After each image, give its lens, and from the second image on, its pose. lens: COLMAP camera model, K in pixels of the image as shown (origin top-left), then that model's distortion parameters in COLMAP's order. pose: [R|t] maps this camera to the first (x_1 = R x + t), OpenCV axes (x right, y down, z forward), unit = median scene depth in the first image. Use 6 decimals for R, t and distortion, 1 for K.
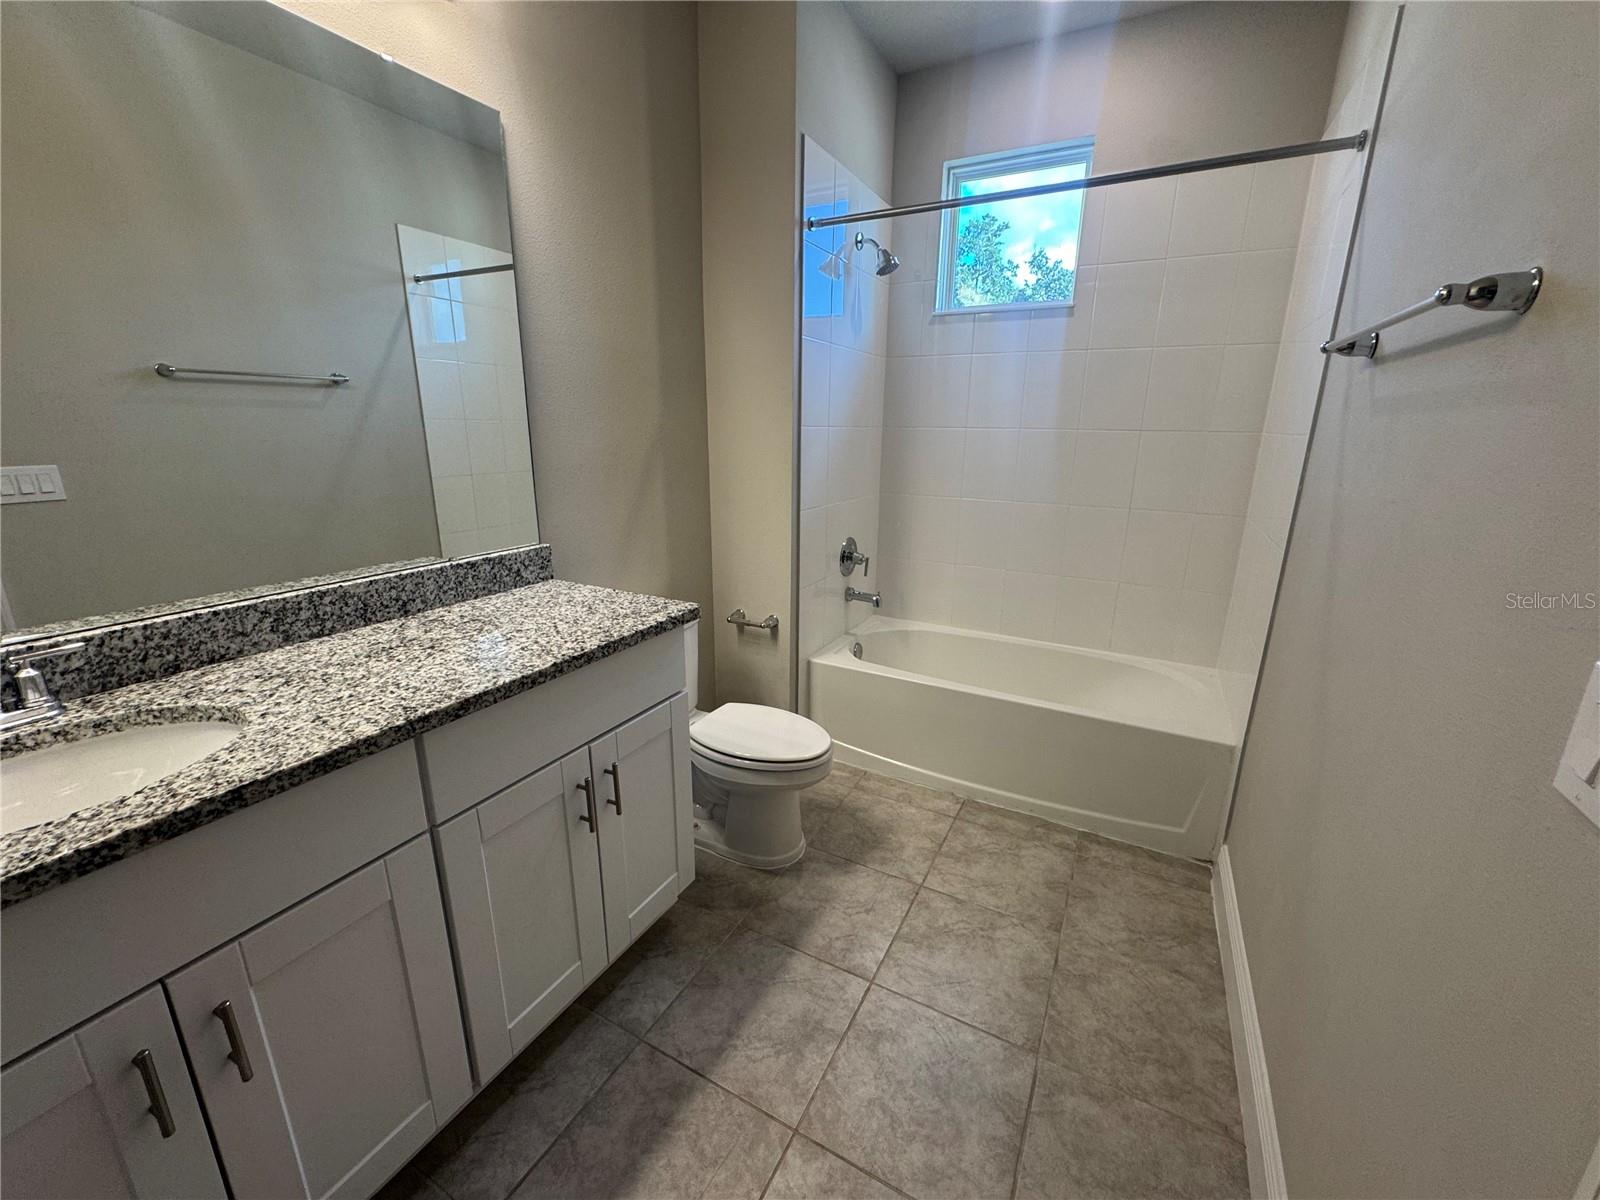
lens RADIAL K [[639.7, 0, 801.3], [0, 639.7, 598.3], [0, 0, 1]] dist [-0.004506, 0.000576]
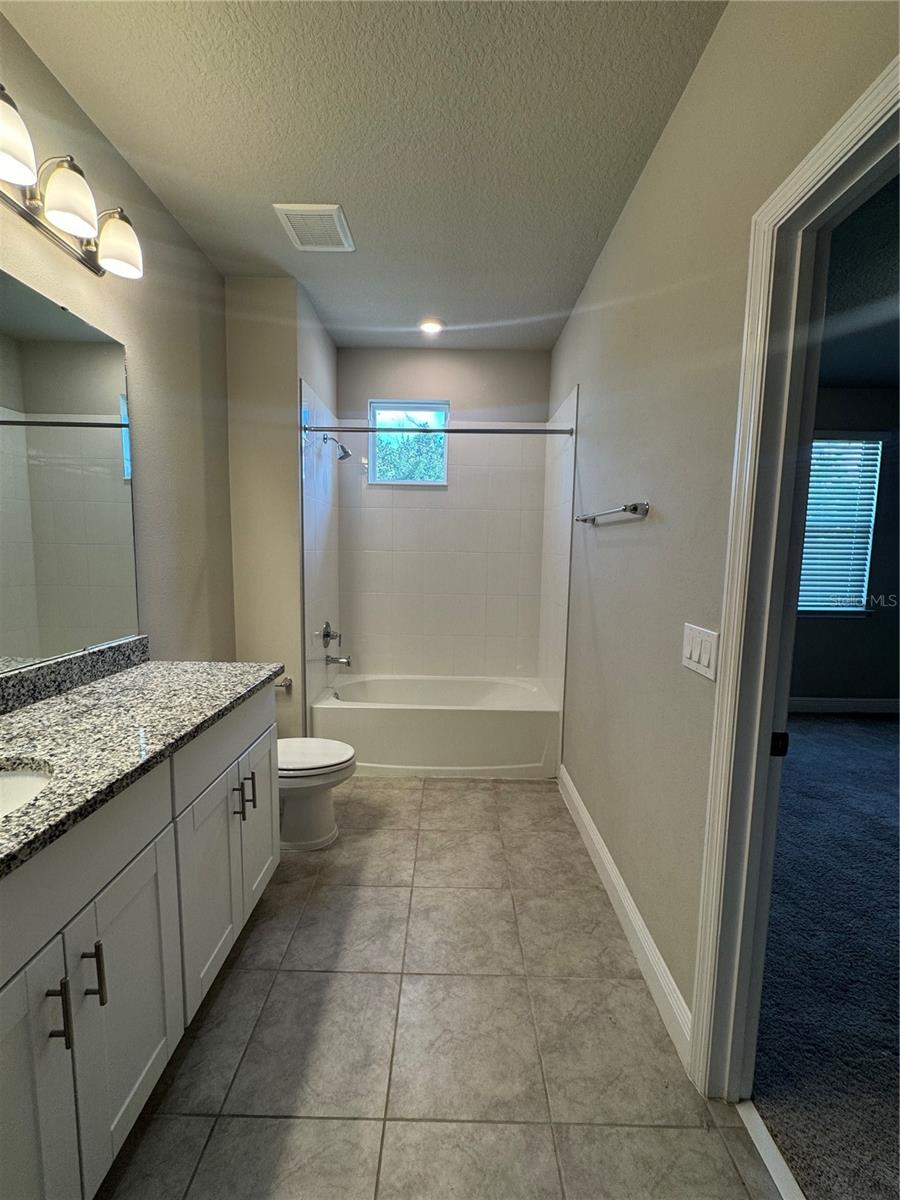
lens RADIAL K [[479.7, 0, 451.4], [0, 479.7, 601.5], [0, 0, 1]] dist [-0.004506, 0.000576]
pose [[0.881980, -0.047588, 0.468878, -0.355484], [0.117394, 0.985713, -0.120780, 0.052242], [-0.456432, 0.161569, 0.874966, -0.232797]]
